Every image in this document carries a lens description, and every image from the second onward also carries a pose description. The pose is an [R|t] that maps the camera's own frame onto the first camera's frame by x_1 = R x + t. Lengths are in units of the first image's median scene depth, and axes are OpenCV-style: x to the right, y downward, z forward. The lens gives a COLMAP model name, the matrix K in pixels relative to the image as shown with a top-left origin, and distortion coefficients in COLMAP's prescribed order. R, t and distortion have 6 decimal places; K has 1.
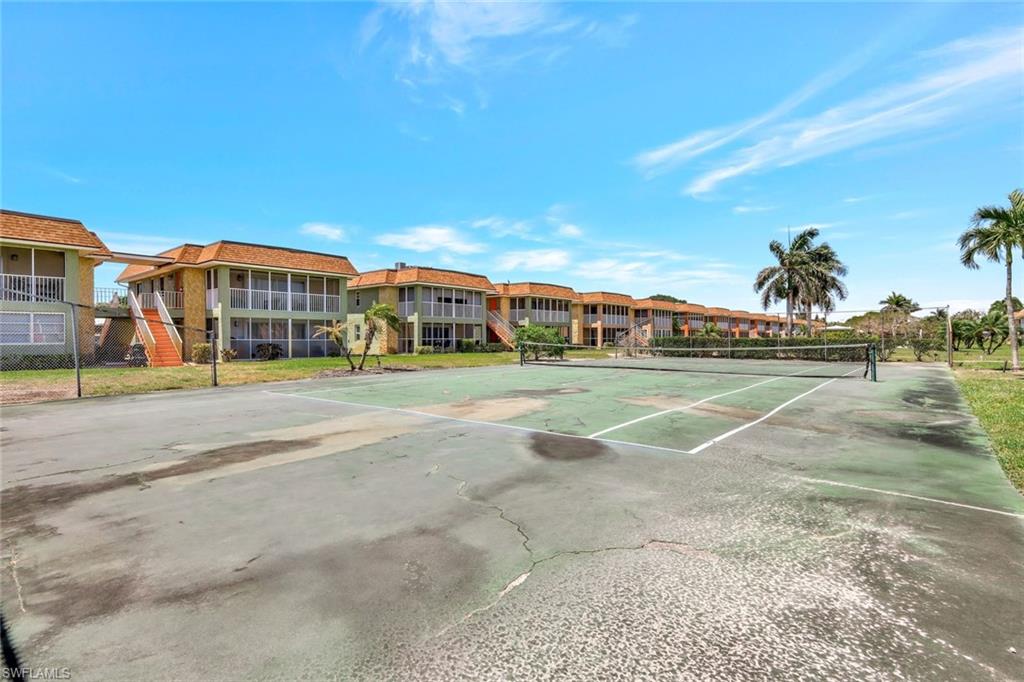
lens RADIAL K [[502.2, 0, 517.6], [0, 502.2, 337.7], [0, 0, 1]] dist [0.006364, 0.000231]
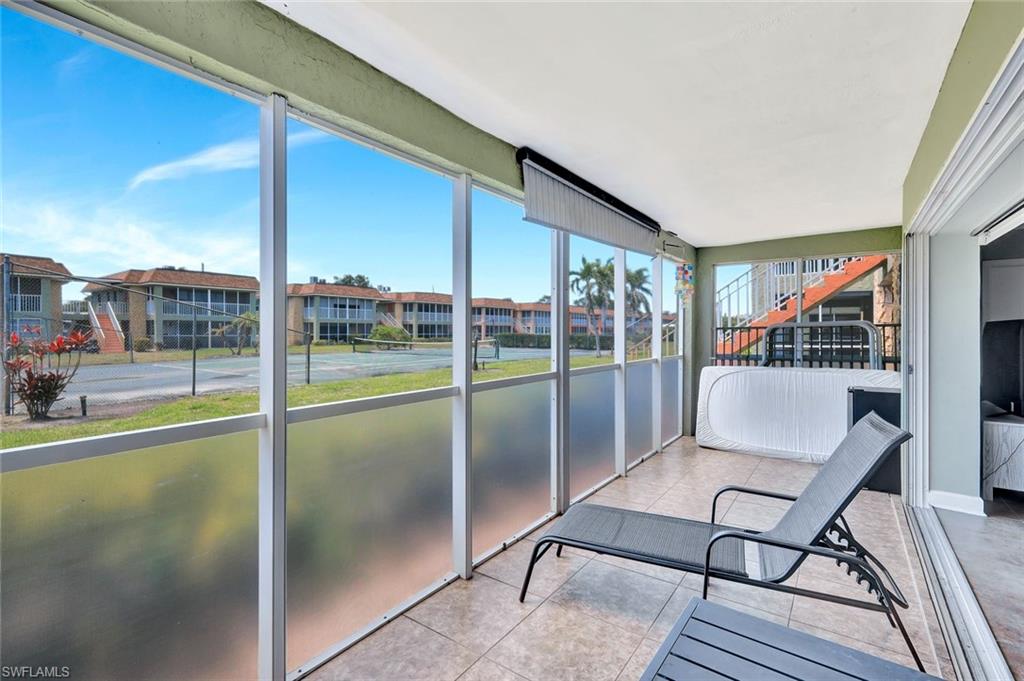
lens RADIAL K [[467.2, 0, 534.8], [0, 467.2, 333.1], [0, 0, 1]] dist [0.005909, 0.000517]
pose [[0.996824, 0.000960, 0.079634, 0.287915], [-0.001304, 0.999990, 0.004263, -0.006999], [-0.079629, -0.004353, 0.996815, -0.322073]]
